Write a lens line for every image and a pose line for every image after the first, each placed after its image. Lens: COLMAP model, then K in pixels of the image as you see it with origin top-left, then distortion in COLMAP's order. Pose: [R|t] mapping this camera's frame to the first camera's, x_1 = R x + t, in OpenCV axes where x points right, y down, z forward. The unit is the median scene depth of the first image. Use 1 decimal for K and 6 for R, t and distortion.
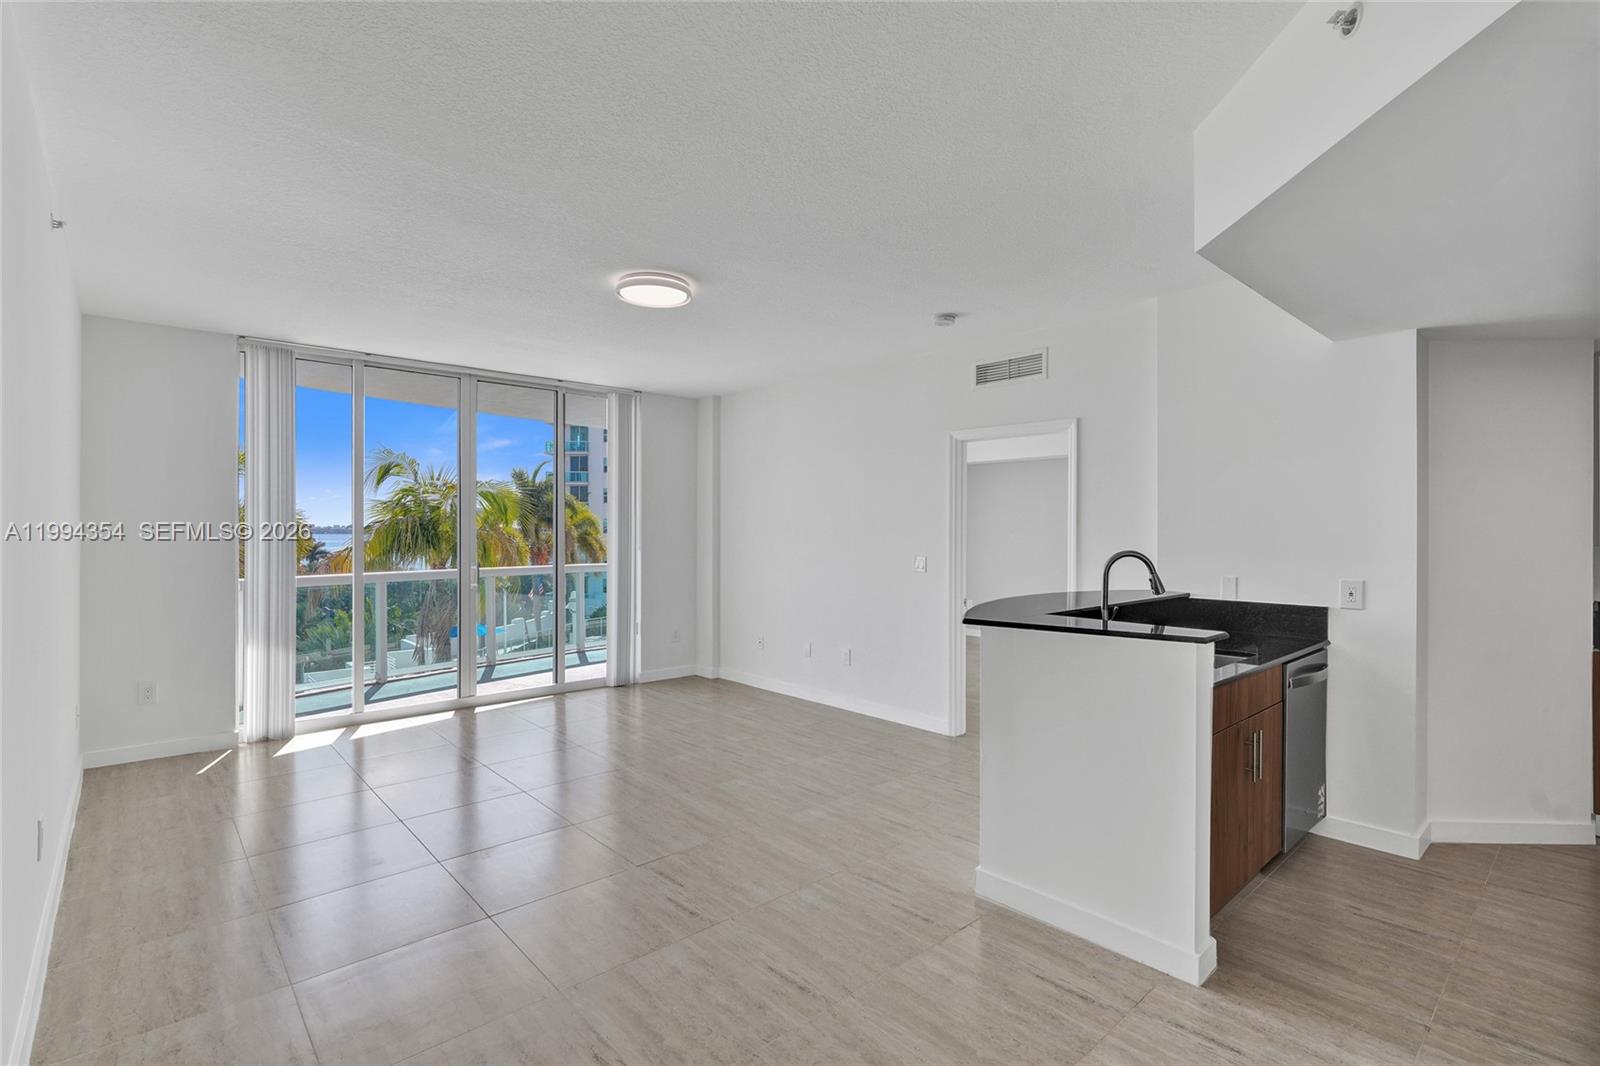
lens RADIAL K [[729.4, 0, 800.0], [0, 729.4, 533.0], [0, 0, 1]] dist [0.003074, 0.001069]
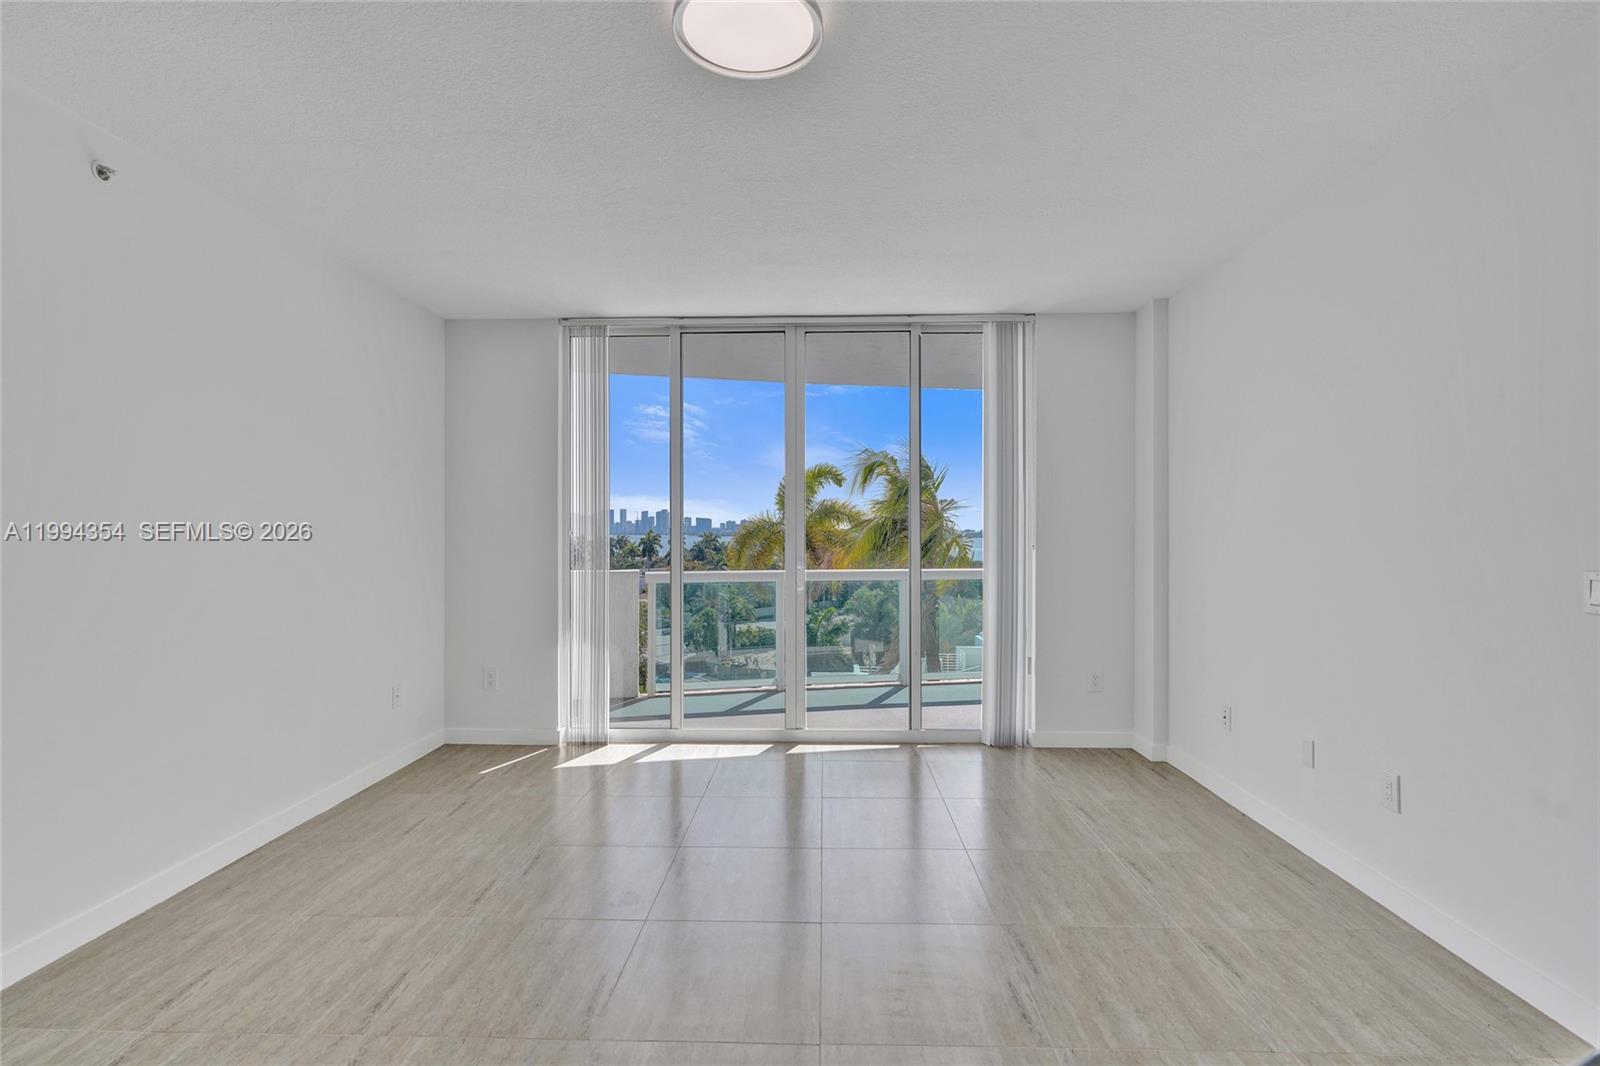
lens RADIAL K [[729.4, 0, 800.0], [0, 729.4, 533.0], [0, 0, 1]] dist [0.003074, 0.001069]
pose [[0.739883, 0.000359, -0.672736, 0.075744], [-0.002283, 0.999995, -0.001977, 0.009885], [0.672732, 0.002999, 0.739880, 0.355240]]
